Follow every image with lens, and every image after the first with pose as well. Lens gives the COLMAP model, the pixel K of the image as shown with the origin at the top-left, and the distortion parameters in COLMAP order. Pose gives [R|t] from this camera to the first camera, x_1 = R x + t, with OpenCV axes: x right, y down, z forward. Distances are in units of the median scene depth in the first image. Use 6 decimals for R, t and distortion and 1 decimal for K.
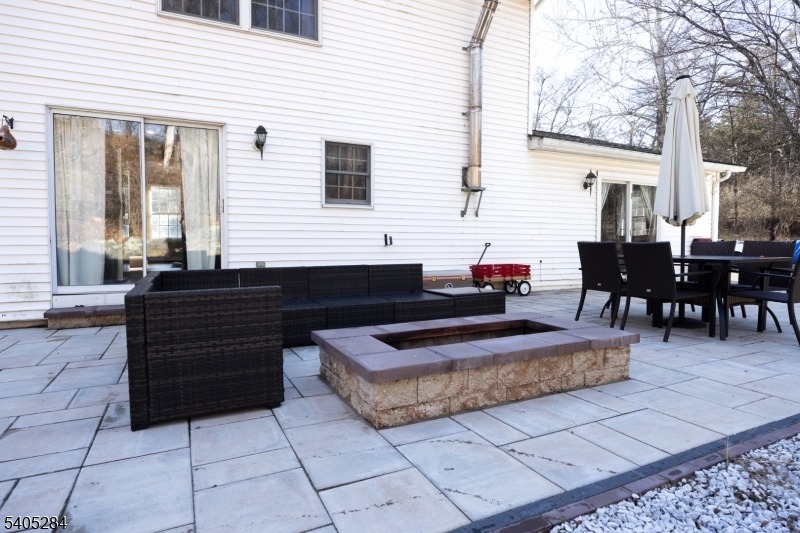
lens RADIAL K [[448.0, 0, 401.5], [0, 448.0, 266.7], [0, 0, 1]] dist [-0.032288, -0.000126]
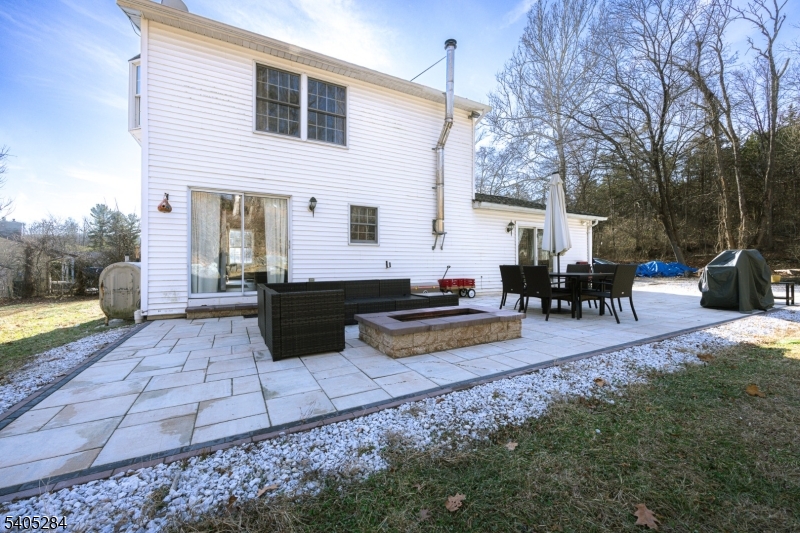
lens RADIAL K [[316.0, 0, 402.0], [0, 316.0, 264.9], [0, 0, 1]] dist [-0.023808, -0.000118]
pose [[0.999271, -0.005402, 0.037797, -0.029827], [0.007360, 0.998627, -0.051872, 0.003606], [-0.037464, 0.052112, 0.997938, -0.200483]]
